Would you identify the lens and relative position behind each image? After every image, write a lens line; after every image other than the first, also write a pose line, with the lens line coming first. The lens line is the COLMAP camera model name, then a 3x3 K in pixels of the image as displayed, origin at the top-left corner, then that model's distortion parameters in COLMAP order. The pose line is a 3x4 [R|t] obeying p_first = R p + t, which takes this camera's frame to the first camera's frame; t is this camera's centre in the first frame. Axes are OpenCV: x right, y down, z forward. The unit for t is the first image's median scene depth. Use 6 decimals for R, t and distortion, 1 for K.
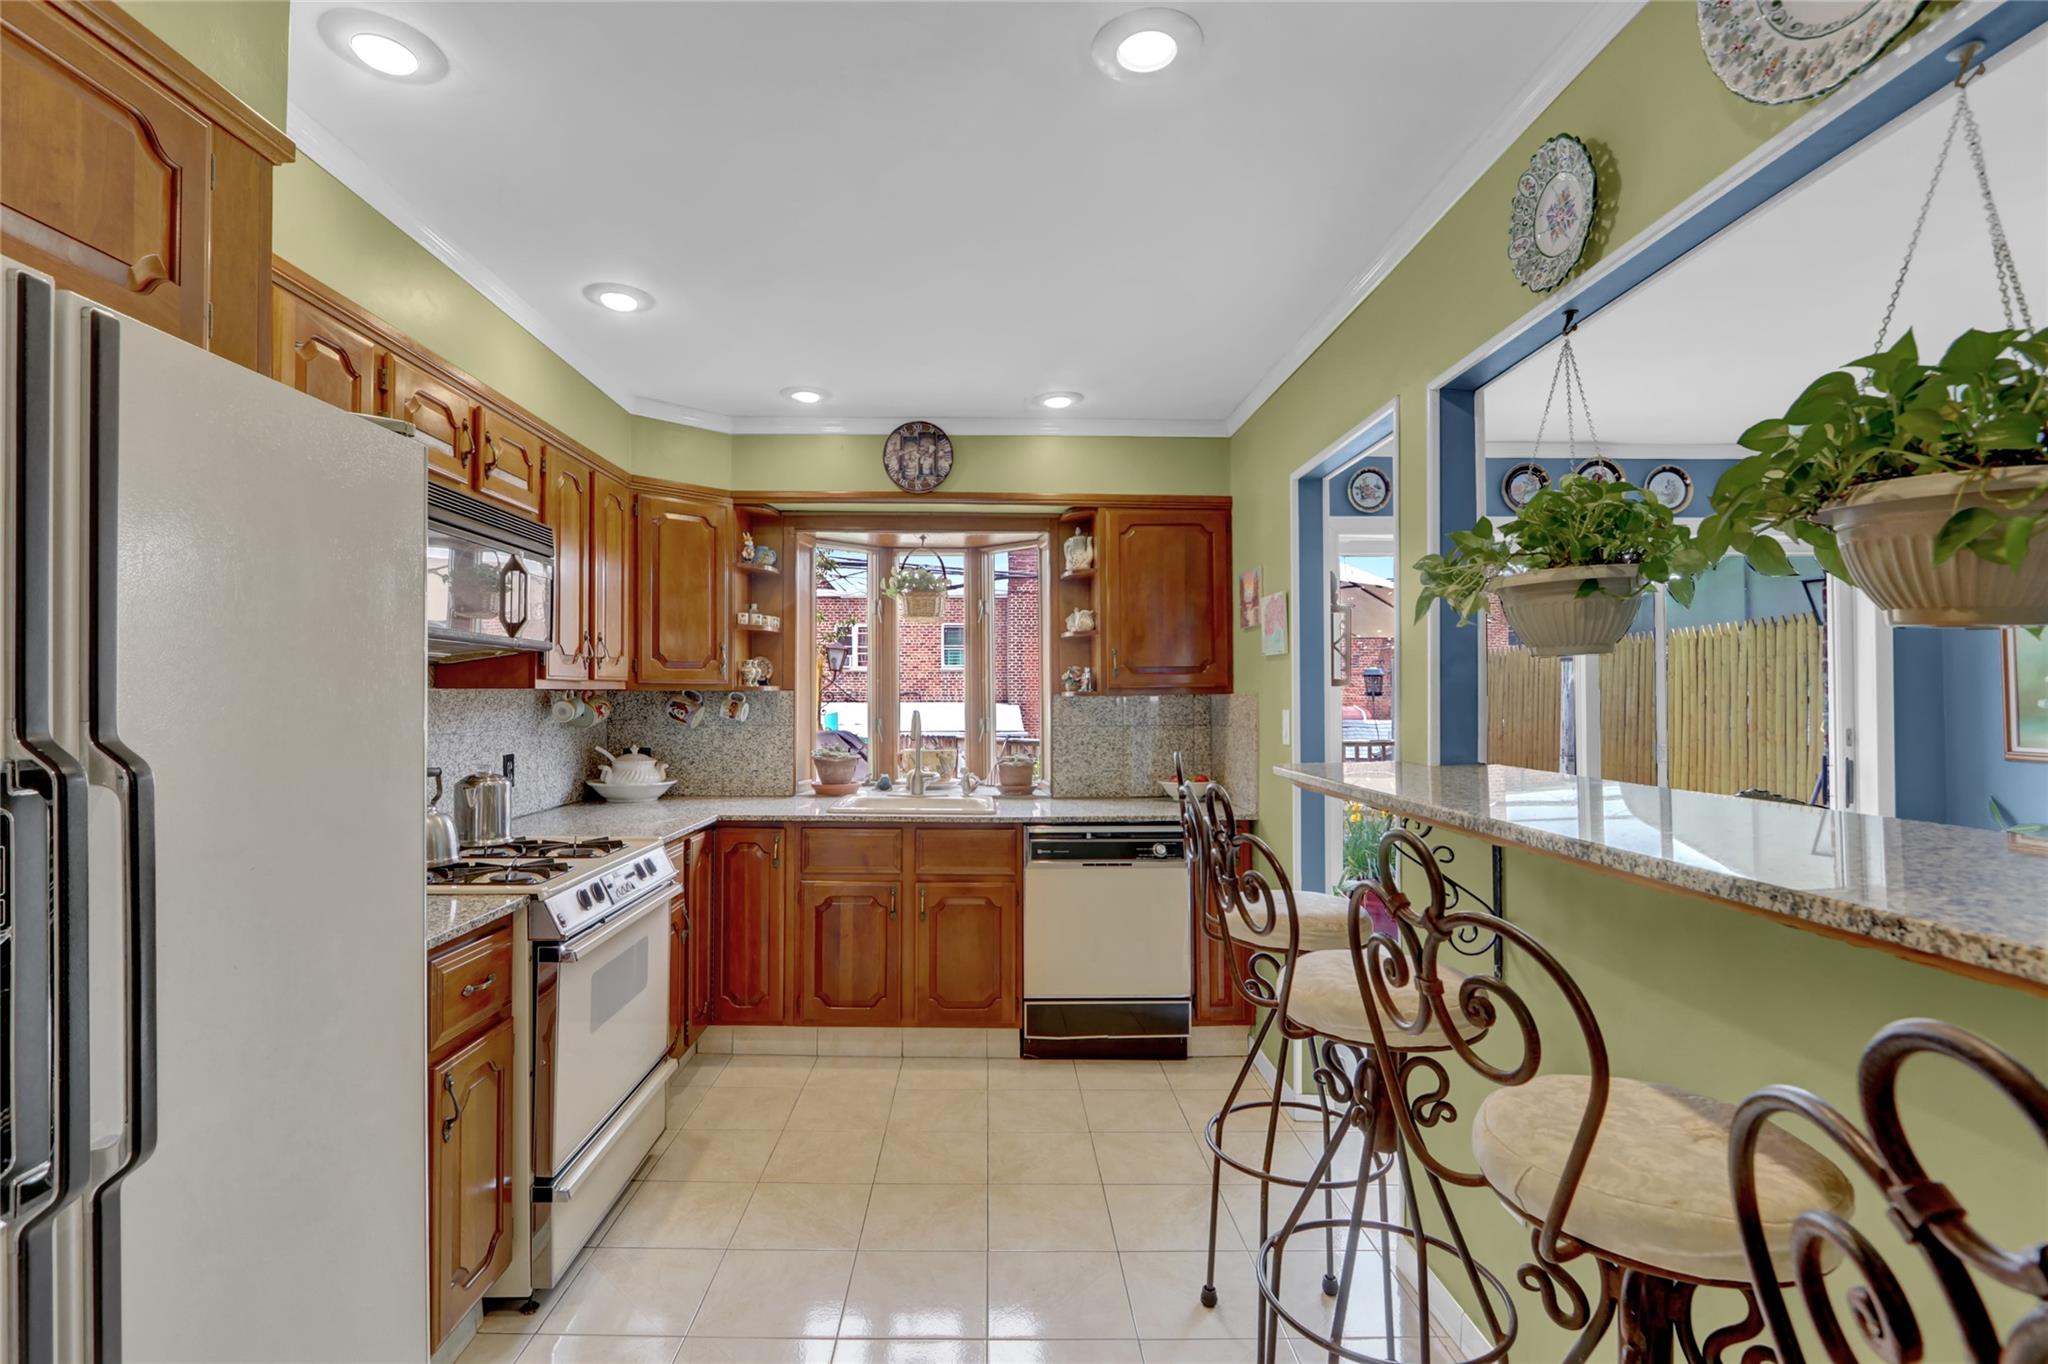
lens RADIAL K [[959.7, 0, 1019.6], [0, 959.7, 679.7], [0, 0, 1]] dist [-0.023895, -0.000406]
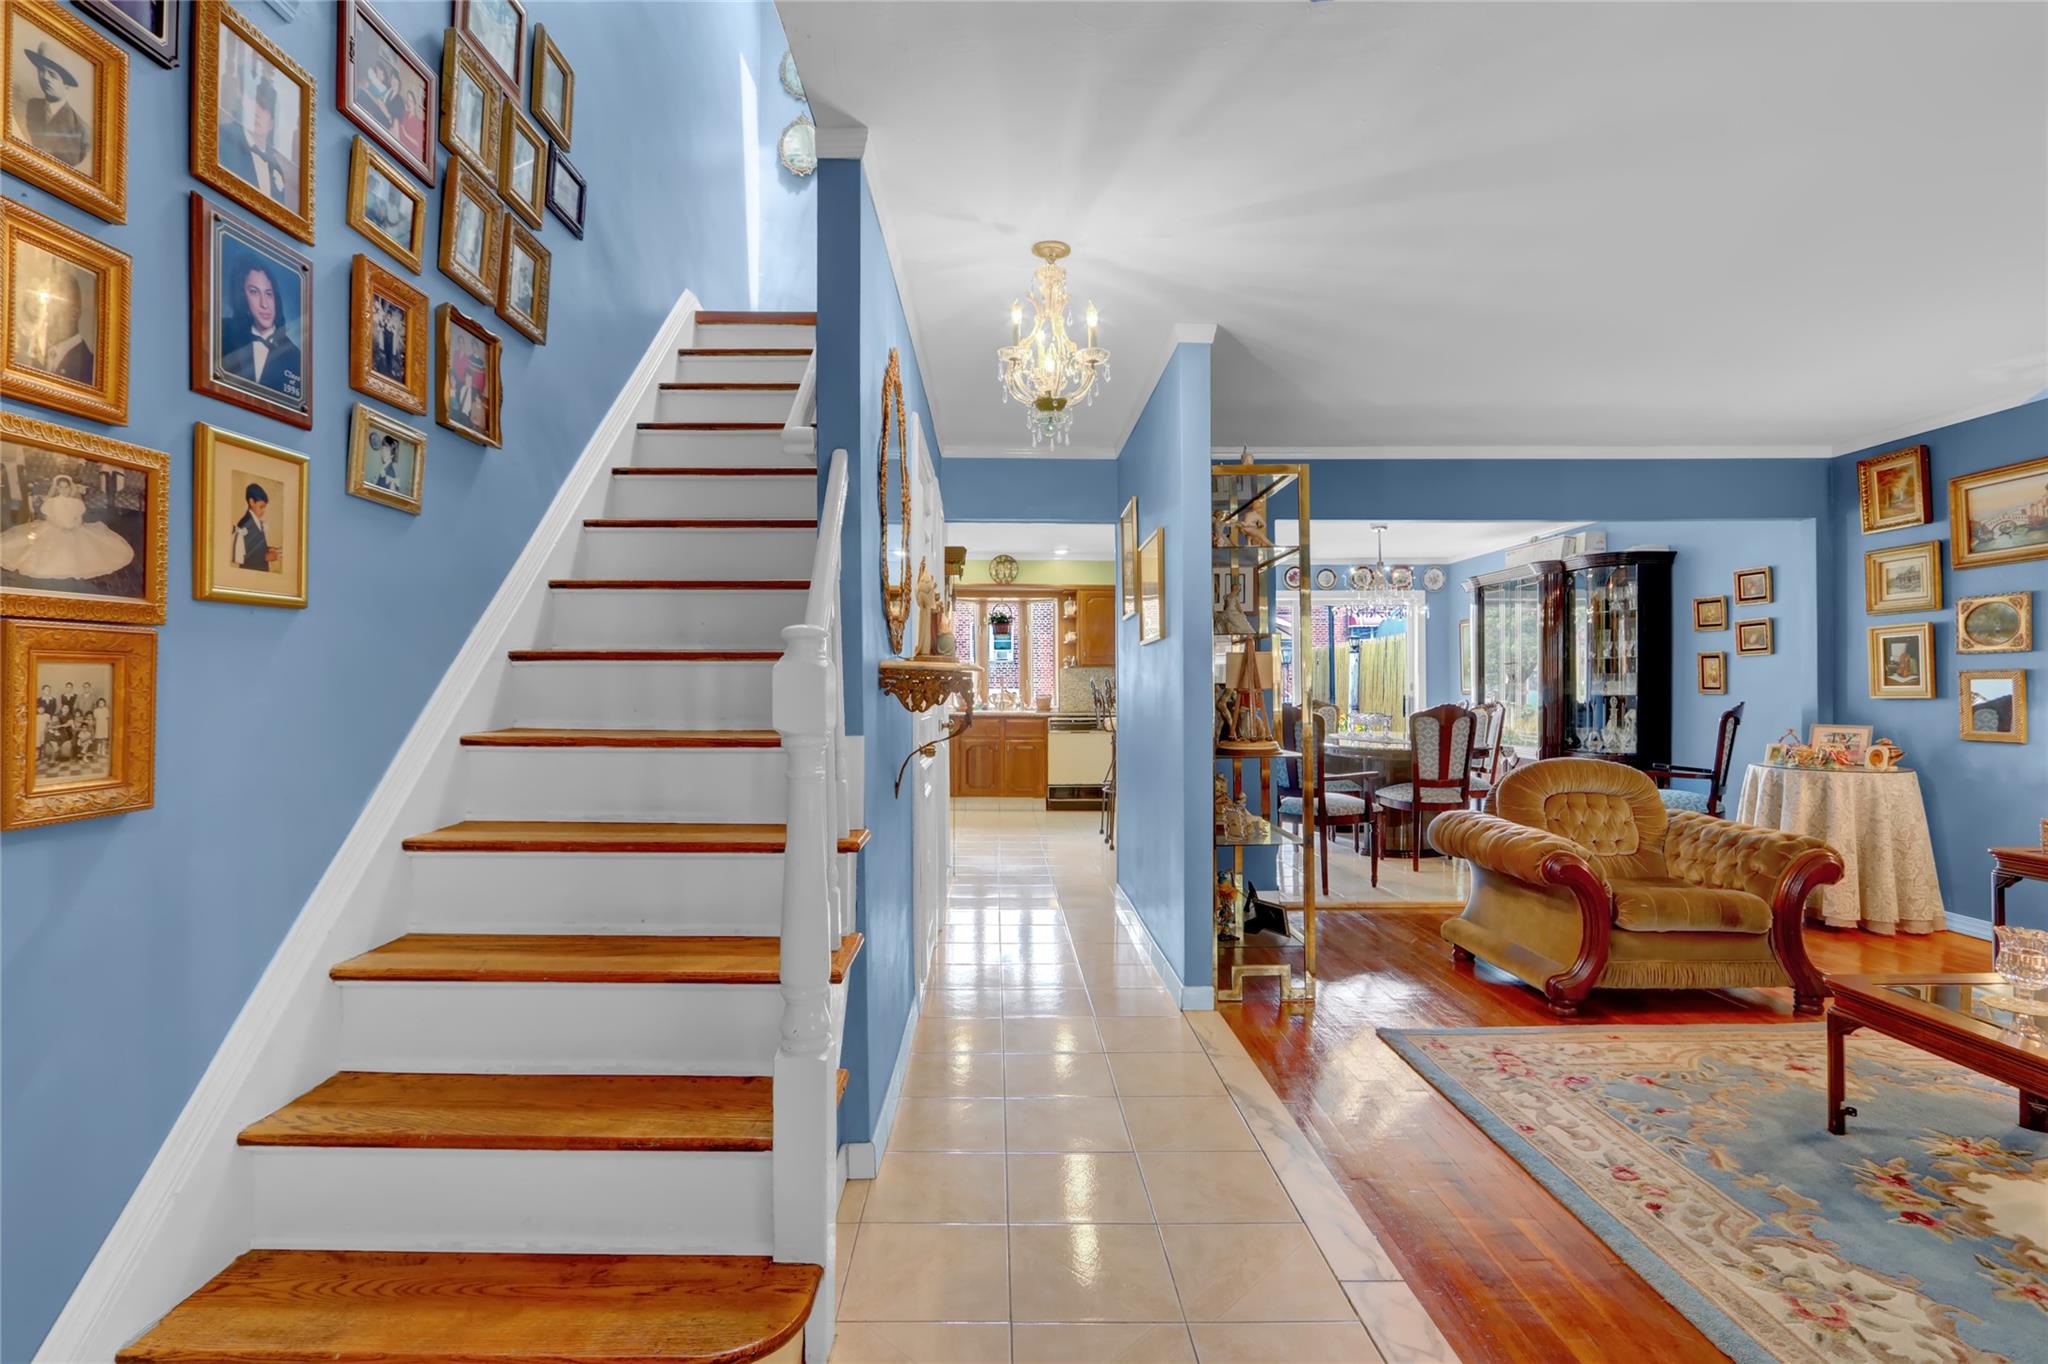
lens RADIAL K [[959.7, 0, 1022.8], [0, 959.7, 681.2], [0, 0, 1]] dist [-0.023895, -0.000406]
pose [[0.999978, -0.000742, -0.006527, -0.044883], [0.000725, 0.999996, -0.002641, 0.062285], [0.006529, 0.002637, 0.999975, -1.546347]]
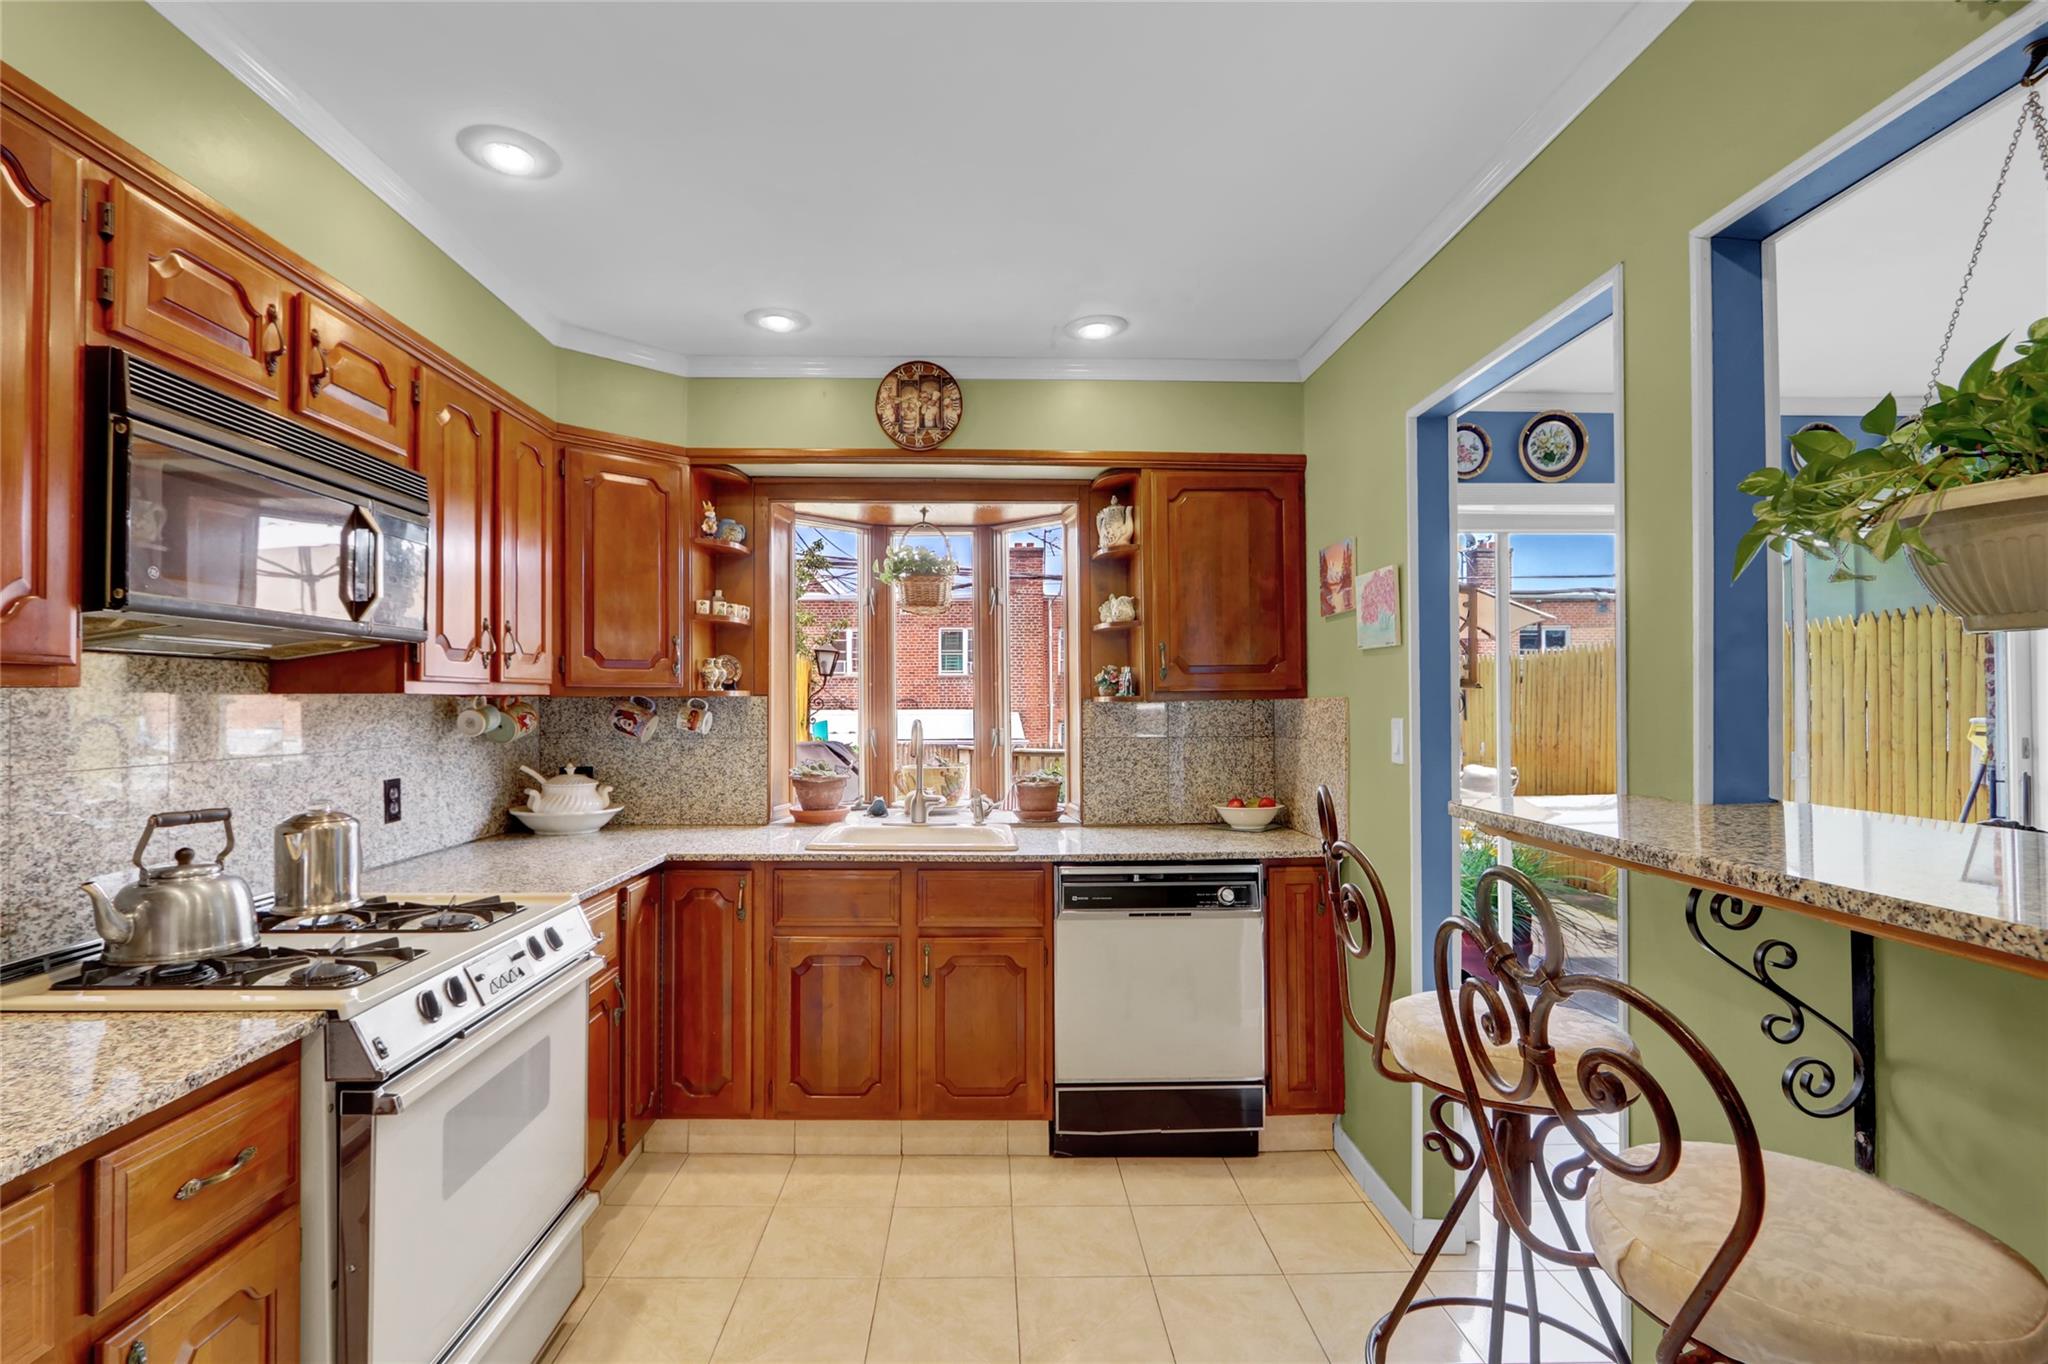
lens RADIAL K [[959.7, 0, 1018.1], [0, 959.7, 685.1], [0, 0, 1]] dist [-0.023895, -0.000406]
pose [[0.999990, -0.003142, 0.003333, -0.027424], [0.003146, 0.999994, -0.001213, 0.004239], [-0.003330, 0.001223, 0.999994, 0.207586]]
